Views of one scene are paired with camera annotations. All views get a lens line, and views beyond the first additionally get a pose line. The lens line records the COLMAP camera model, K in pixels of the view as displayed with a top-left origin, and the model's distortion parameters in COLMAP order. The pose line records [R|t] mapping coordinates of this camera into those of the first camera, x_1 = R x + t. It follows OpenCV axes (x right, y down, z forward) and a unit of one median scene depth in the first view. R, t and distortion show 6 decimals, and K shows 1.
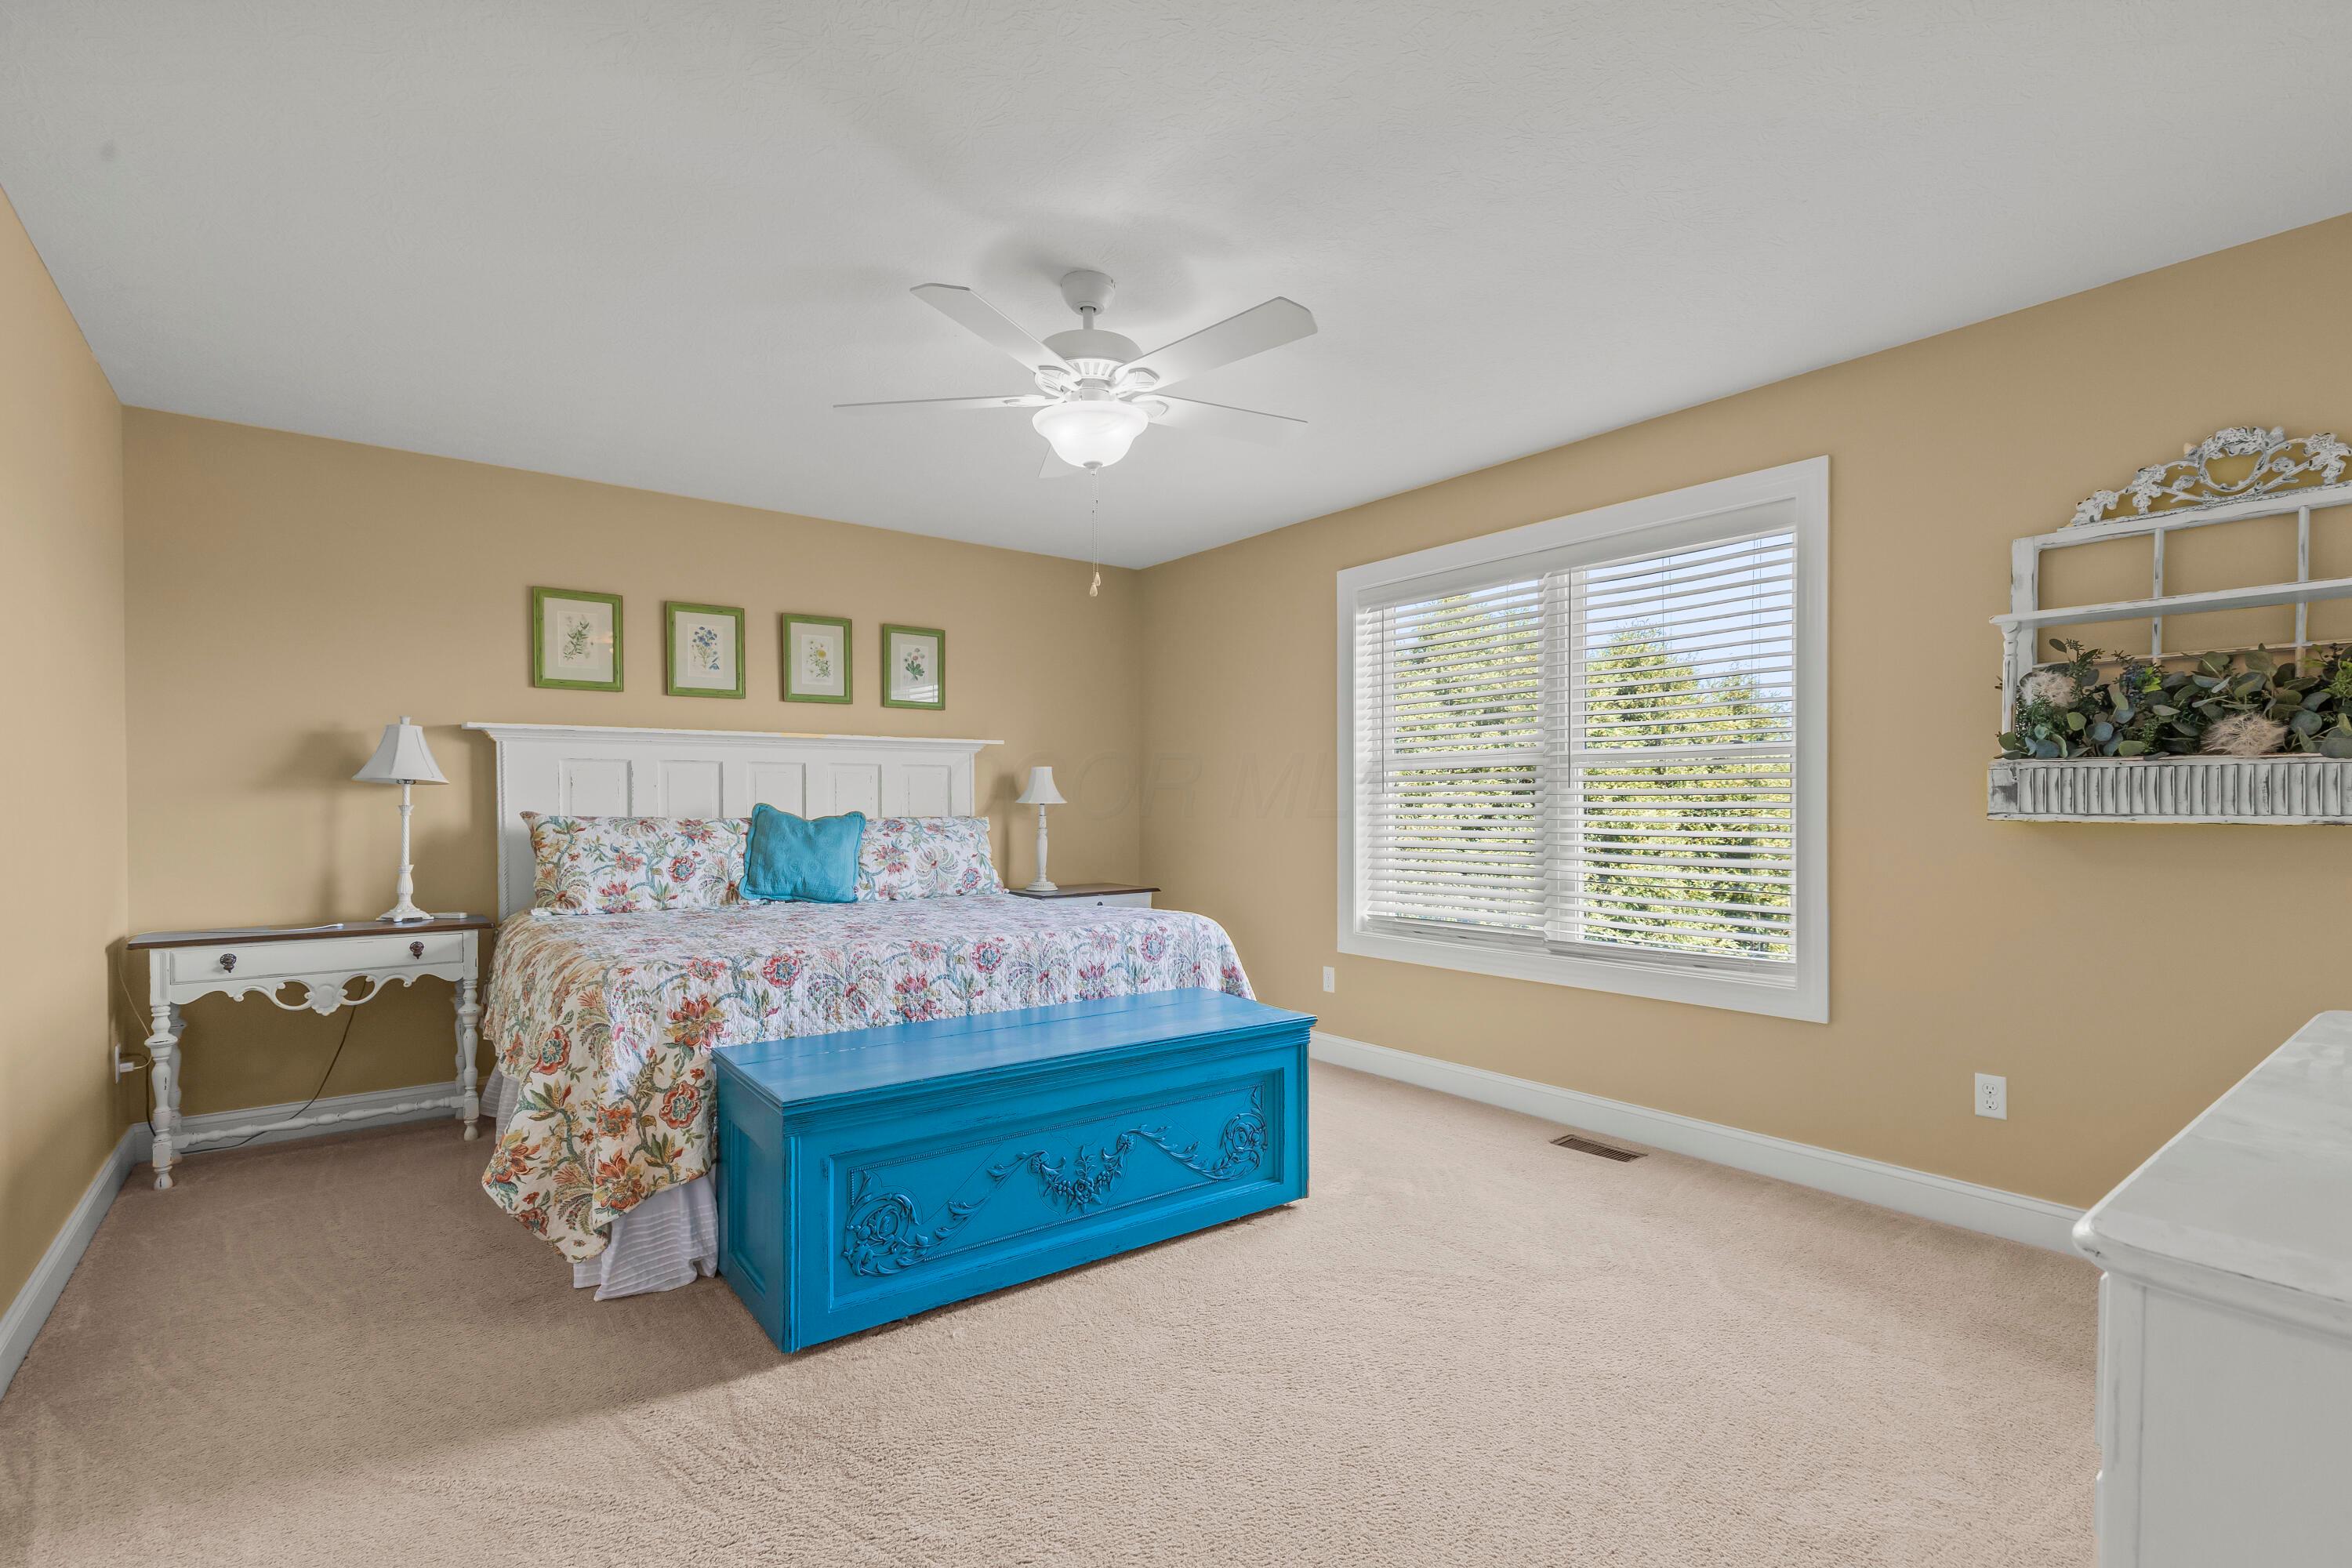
lens RADIAL K [[1081.4, 0, 1183.2], [0, 1081.4, 816.7], [0, 0, 1]] dist [0.012182, -0.000050]
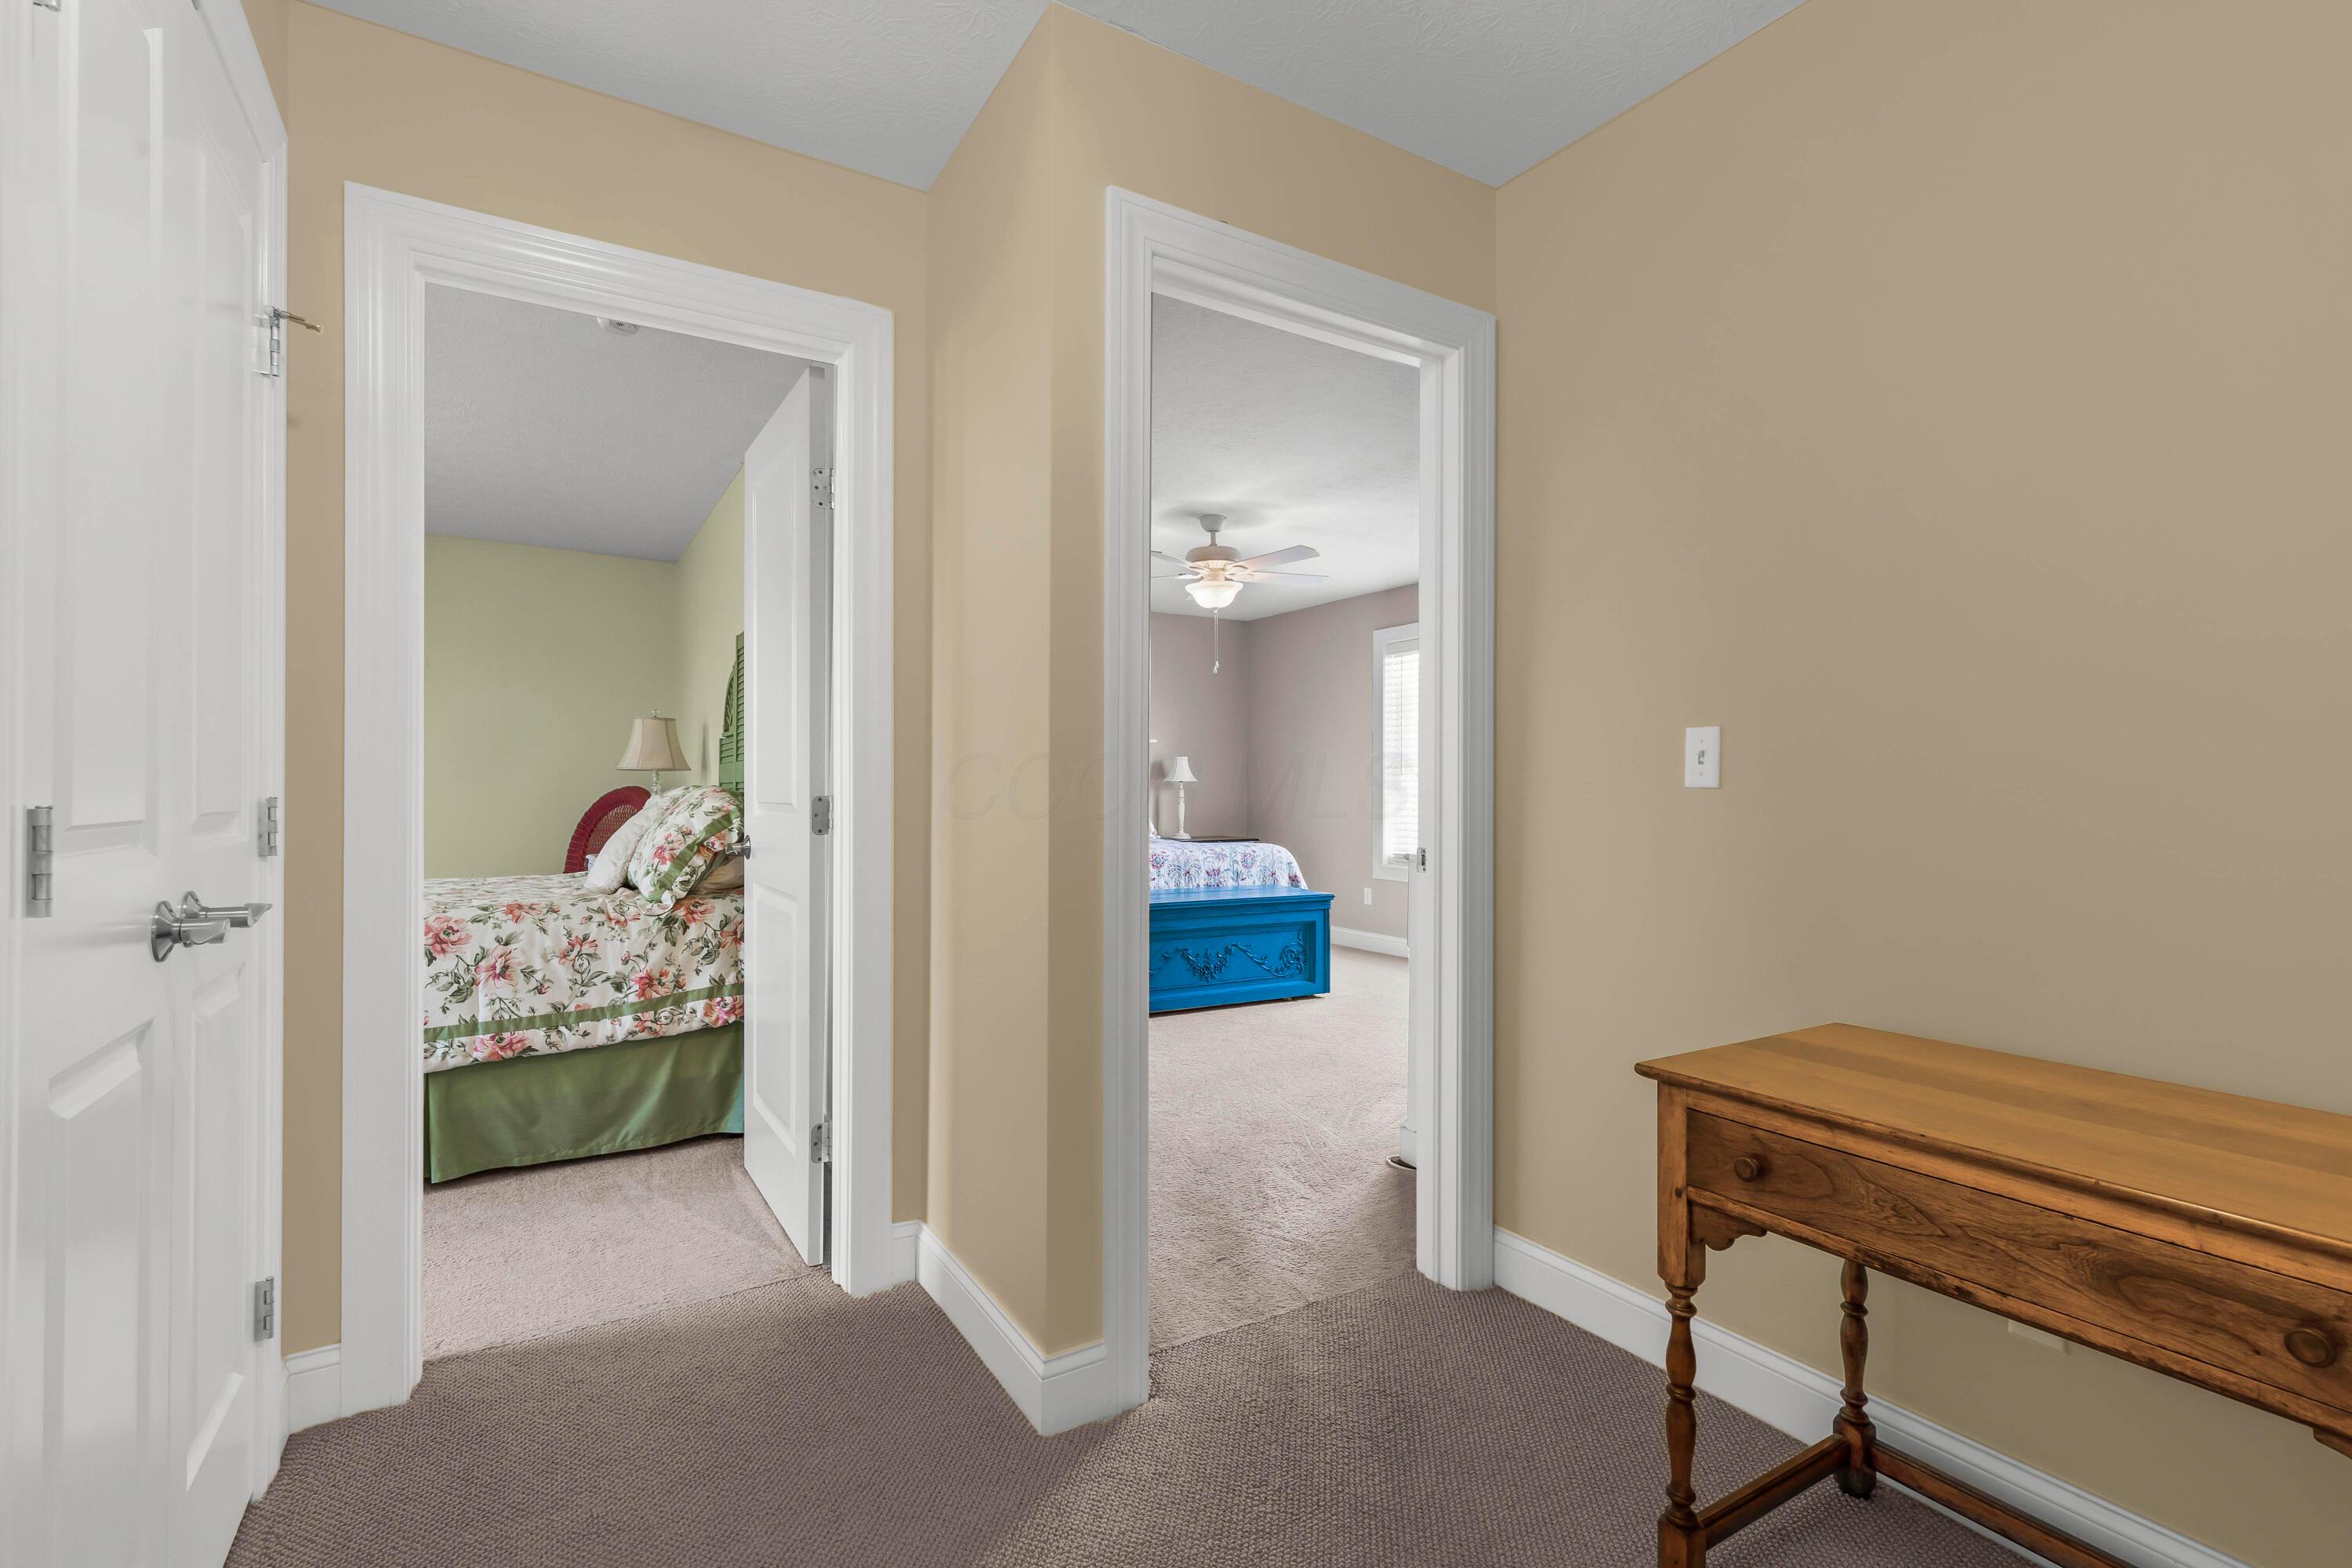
lens RADIAL K [[1061.9, 0, 1176.0], [0, 1061.9, 784.0], [0, 0, 1]] dist [0.010845, 0.000043]
pose [[0.992705, 0.005155, -0.120457, 0.067303], [-0.007295, 0.999823, -0.017332, 0.028628], [0.120346, 0.018085, 0.992567, -0.775849]]
